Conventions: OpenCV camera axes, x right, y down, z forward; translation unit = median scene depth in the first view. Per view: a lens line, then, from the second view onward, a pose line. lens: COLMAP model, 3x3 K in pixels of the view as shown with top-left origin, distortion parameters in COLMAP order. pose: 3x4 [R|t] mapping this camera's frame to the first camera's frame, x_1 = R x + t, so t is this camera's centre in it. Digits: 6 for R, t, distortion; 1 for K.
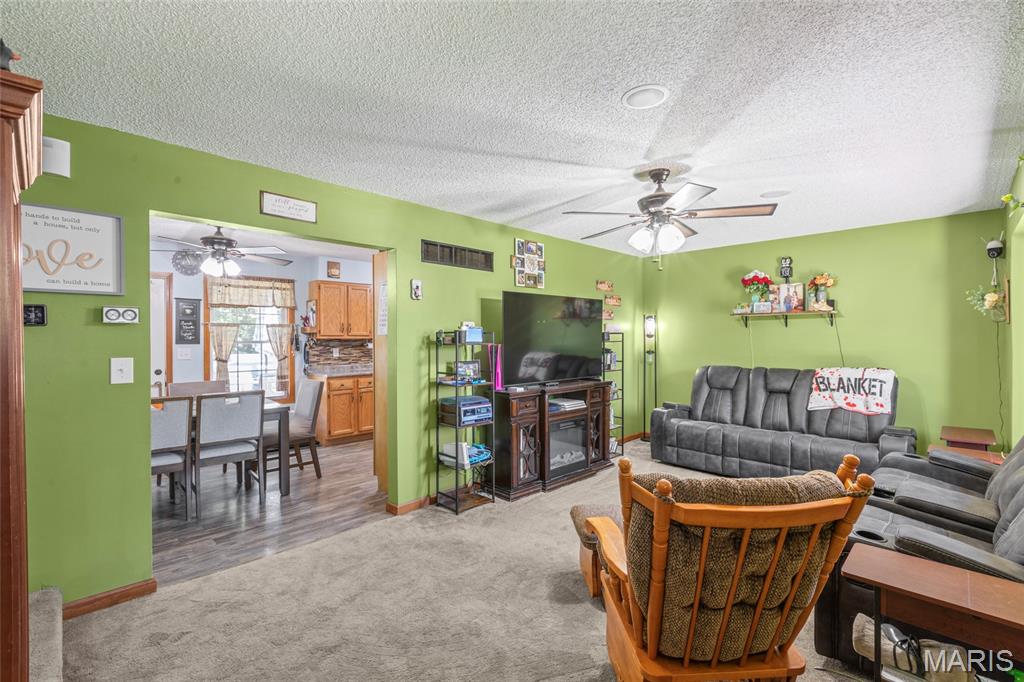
lens RADIAL K [[453.7, 0, 513.6], [0, 453.7, 339.6], [0, 0, 1]] dist [0.002806, -0.000061]
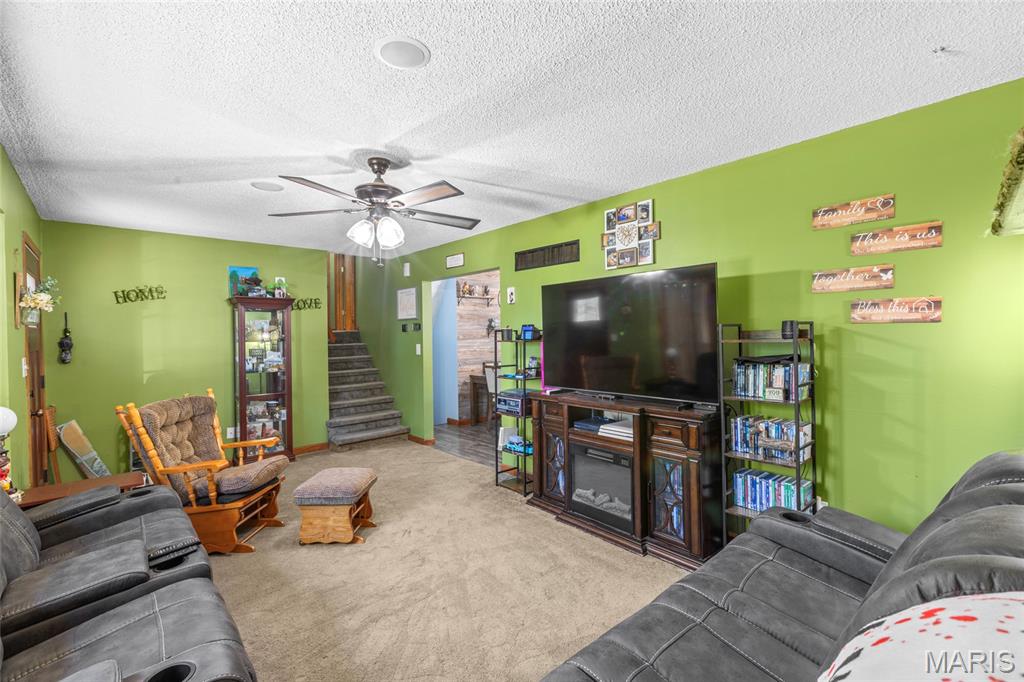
lens RADIAL K [[453.7, 0, 513.4], [0, 453.7, 338.1], [0, 0, 1]] dist [0.002806, -0.000061]
pose [[-0.056283, 0.013197, -0.998328, 0.811067], [0.010871, 0.999861, 0.012605, -0.008807], [0.998356, -0.010143, -0.056419, 0.864762]]
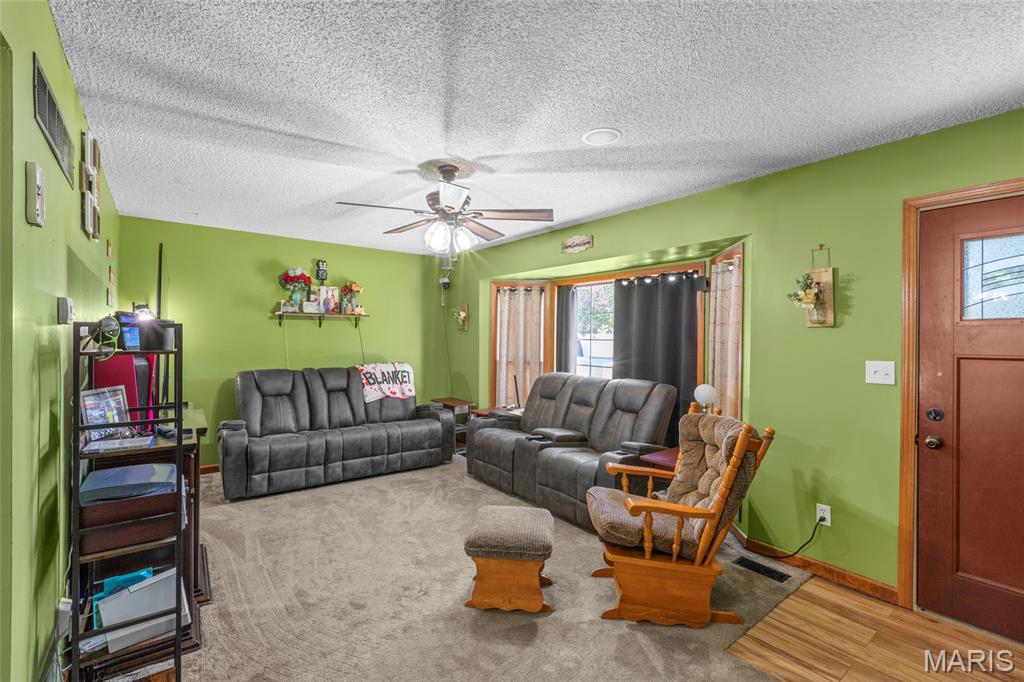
lens RADIAL K [[453.7, 0, 512.1], [0, 453.7, 338.0], [0, 0, 1]] dist [0.002806, -0.000061]
pose [[0.129722, 0.005144, 0.991537, -0.406902], [-0.003979, 0.999981, -0.004667, -0.001468], [-0.991542, -0.003340, 0.129740, 0.481506]]
